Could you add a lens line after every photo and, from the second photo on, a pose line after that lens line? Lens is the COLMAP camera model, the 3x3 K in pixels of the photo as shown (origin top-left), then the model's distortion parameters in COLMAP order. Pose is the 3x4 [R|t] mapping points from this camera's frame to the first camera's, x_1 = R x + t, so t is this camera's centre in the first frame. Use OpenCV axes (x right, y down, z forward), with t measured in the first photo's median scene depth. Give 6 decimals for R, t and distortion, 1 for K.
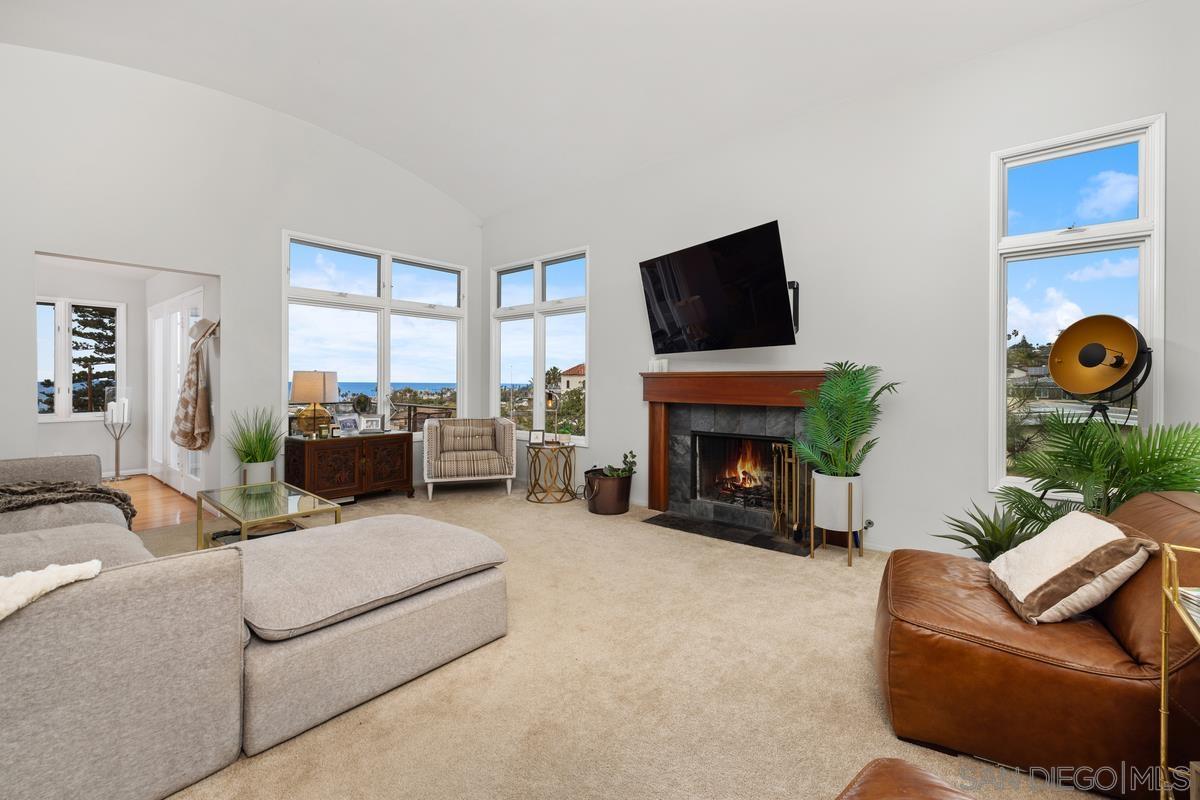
lens RADIAL K [[511.3, 0, 604.1], [0, 511.3, 399.9], [0, 0, 1]] dist [0.001752, 0.000339]
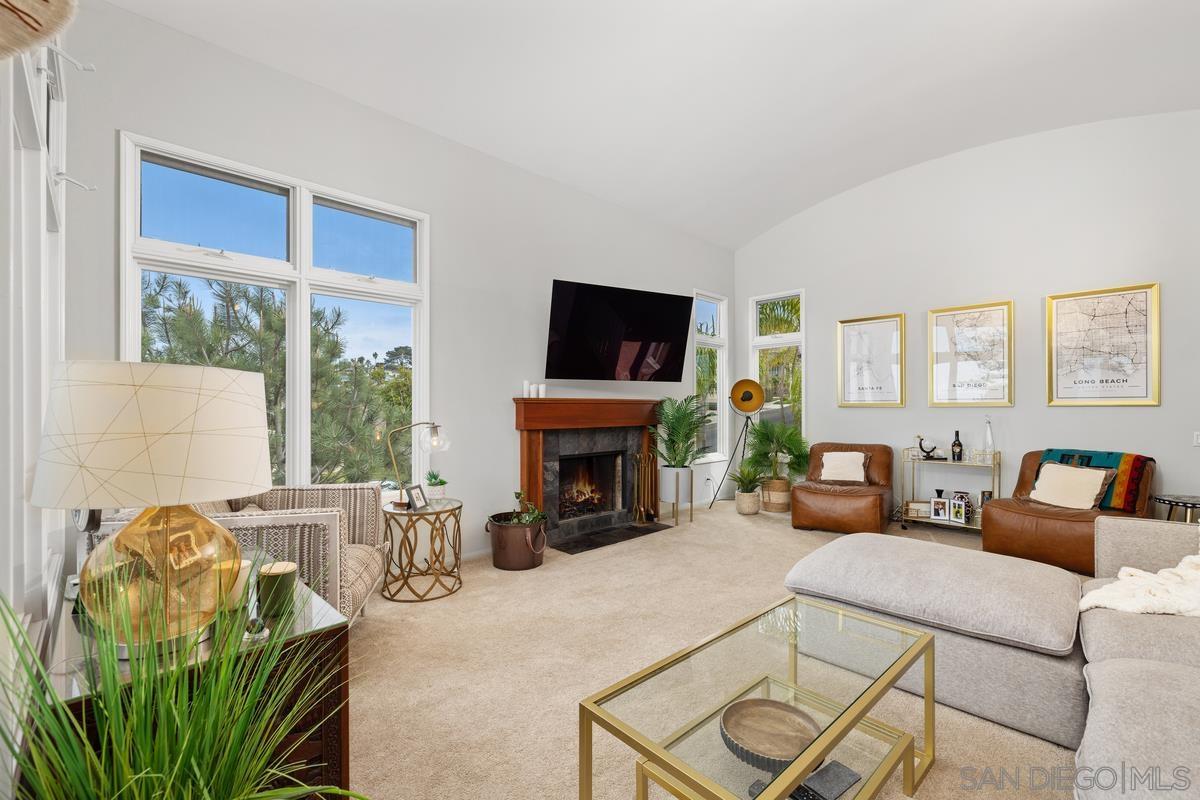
lens RADIAL K [[520.9, 0, 596.3], [0, 520.9, 405.5], [0, 0, 1]] dist [0.000949, 0.000032]
pose [[0.115470, 0.000804, 0.993311, -0.827530], [0.036211, 0.999332, -0.005019, -0.030800], [-0.992651, 0.036549, 0.115364, 0.789044]]
